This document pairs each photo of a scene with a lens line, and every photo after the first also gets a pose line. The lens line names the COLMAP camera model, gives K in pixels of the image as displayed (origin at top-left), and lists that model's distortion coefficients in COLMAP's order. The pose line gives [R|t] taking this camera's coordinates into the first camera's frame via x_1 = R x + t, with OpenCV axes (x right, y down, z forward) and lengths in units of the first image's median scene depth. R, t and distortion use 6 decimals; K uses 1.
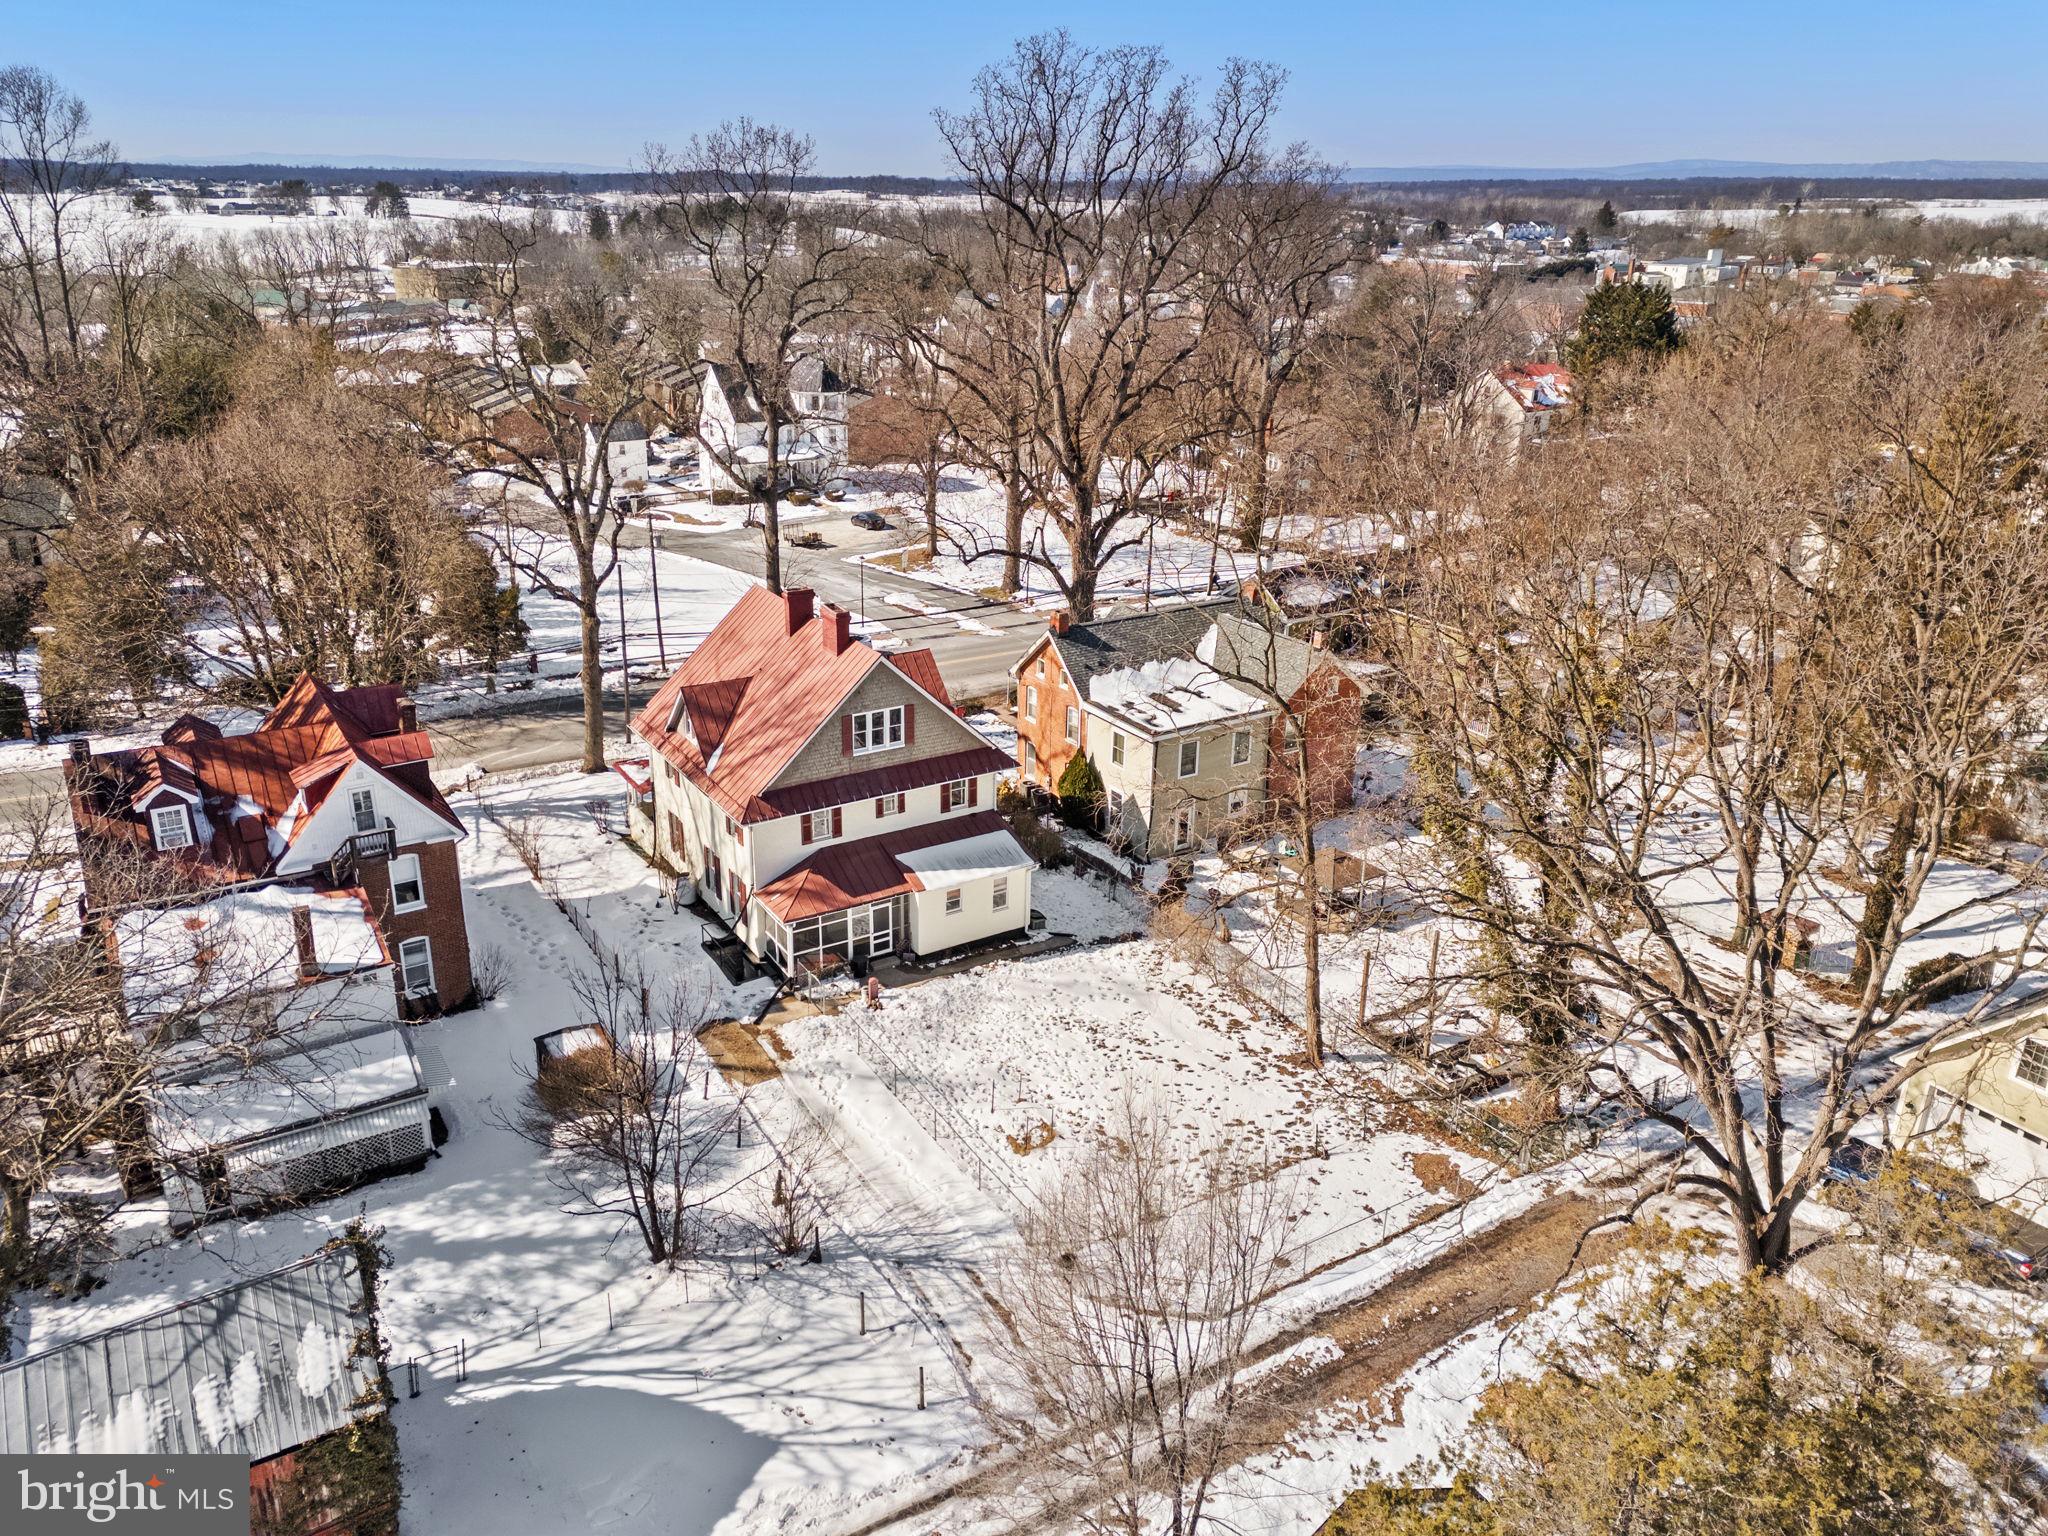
lens RADIAL K [[1497.3, 0, 1075.5], [0, 1497.3, 754.7], [0, 0, 1]] dist [0.128408, -0.135980]
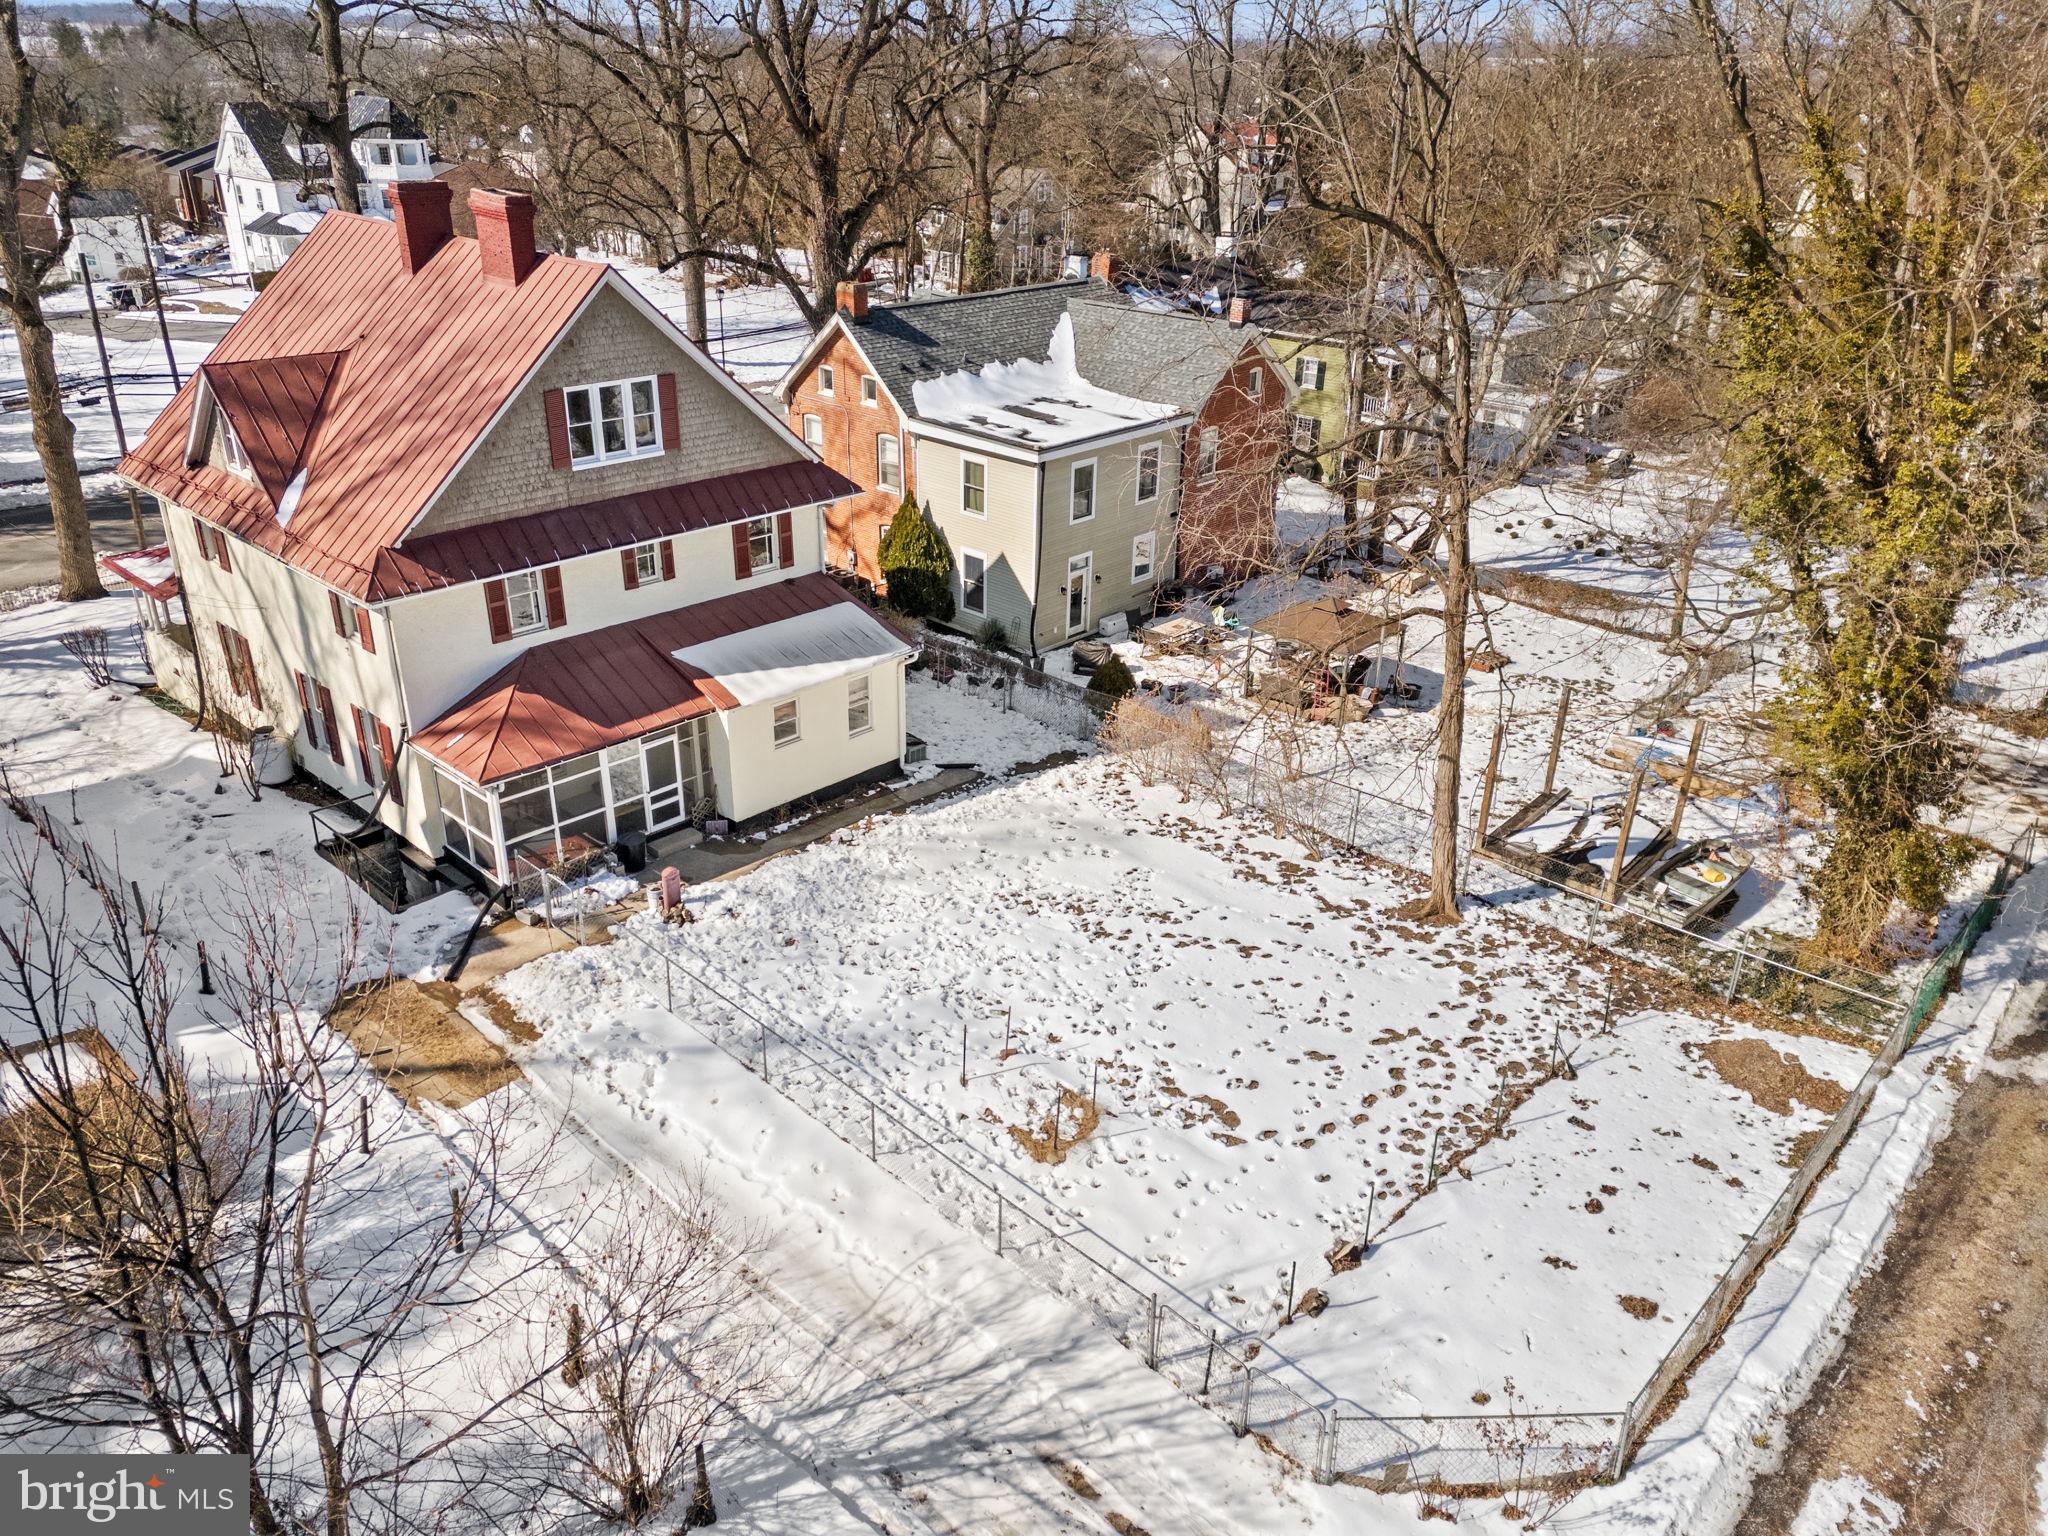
lens RADIAL K [[1497.3, 0, 1075.5], [0, 1497.3, 754.7], [0, 0, 1]] dist [0.128408, -0.135980]
pose [[0.969977, -0.104974, 0.219376, -0.102175], [0.086052, 0.991835, 0.094124, 0.065543], [-0.227465, -0.072420, 0.971090, 0.415864]]
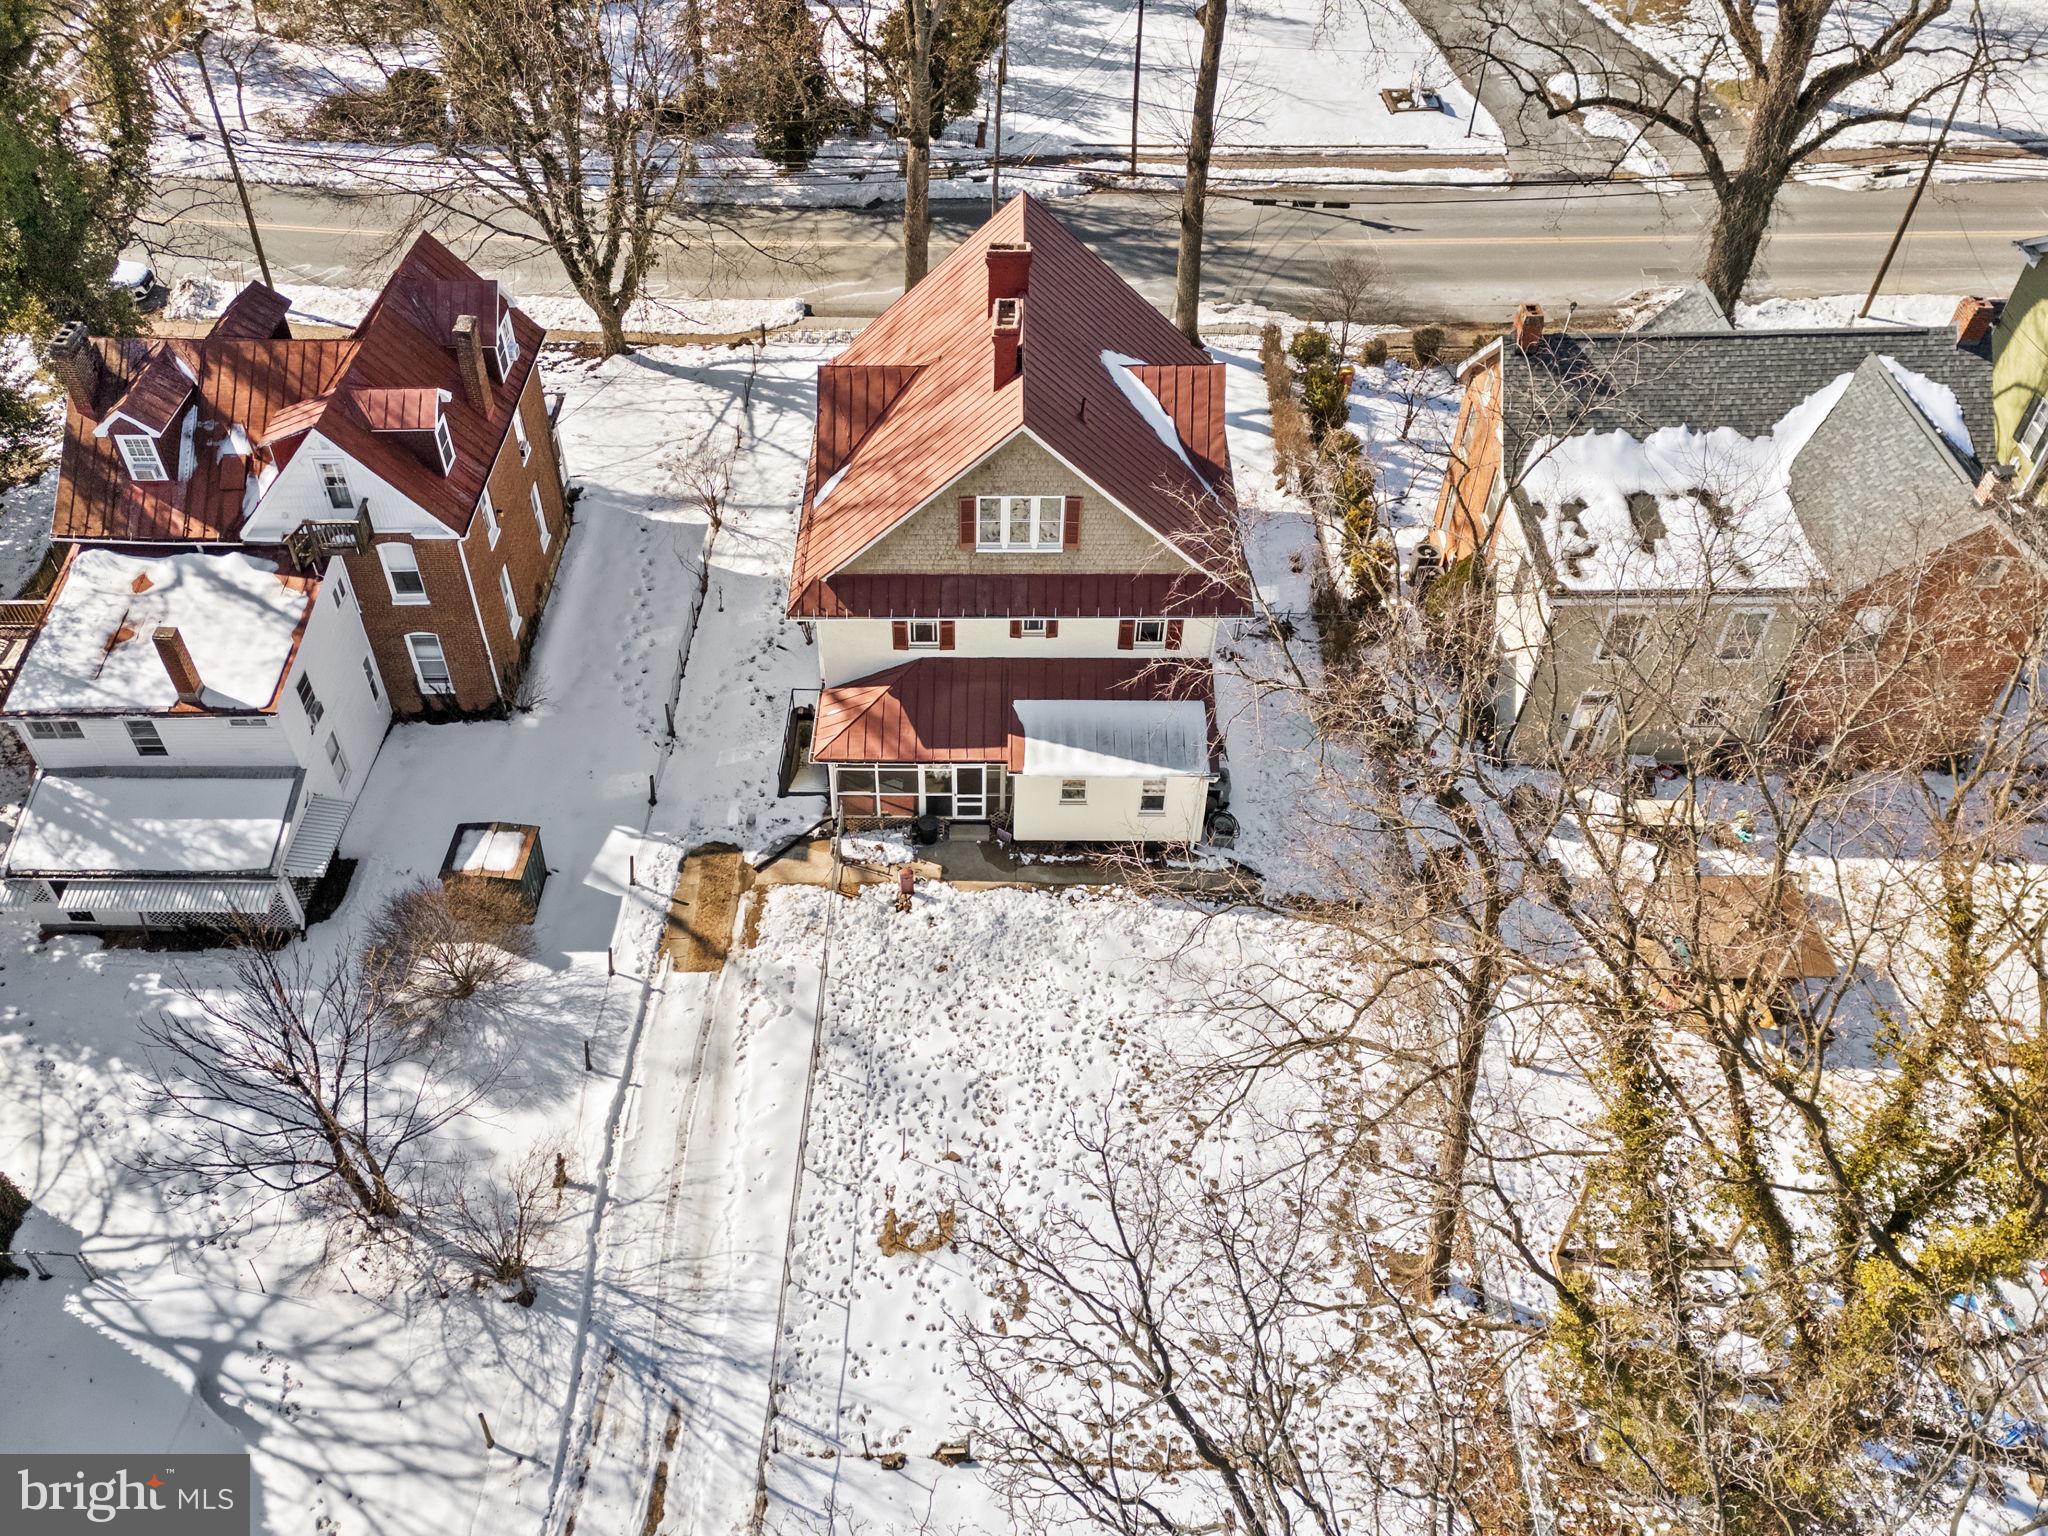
lens RADIAL K [[1620.5, 0, 941.1], [0, 1620.5, 839.2], [0, 0, 1]] dist [0.095649, -0.091527]
pose [[0.815602, 0.392789, -0.424866, 0.195297], [-0.173848, 0.866707, 0.467542, -0.221423], [0.551879, -0.307466, 0.775174, 0.387059]]
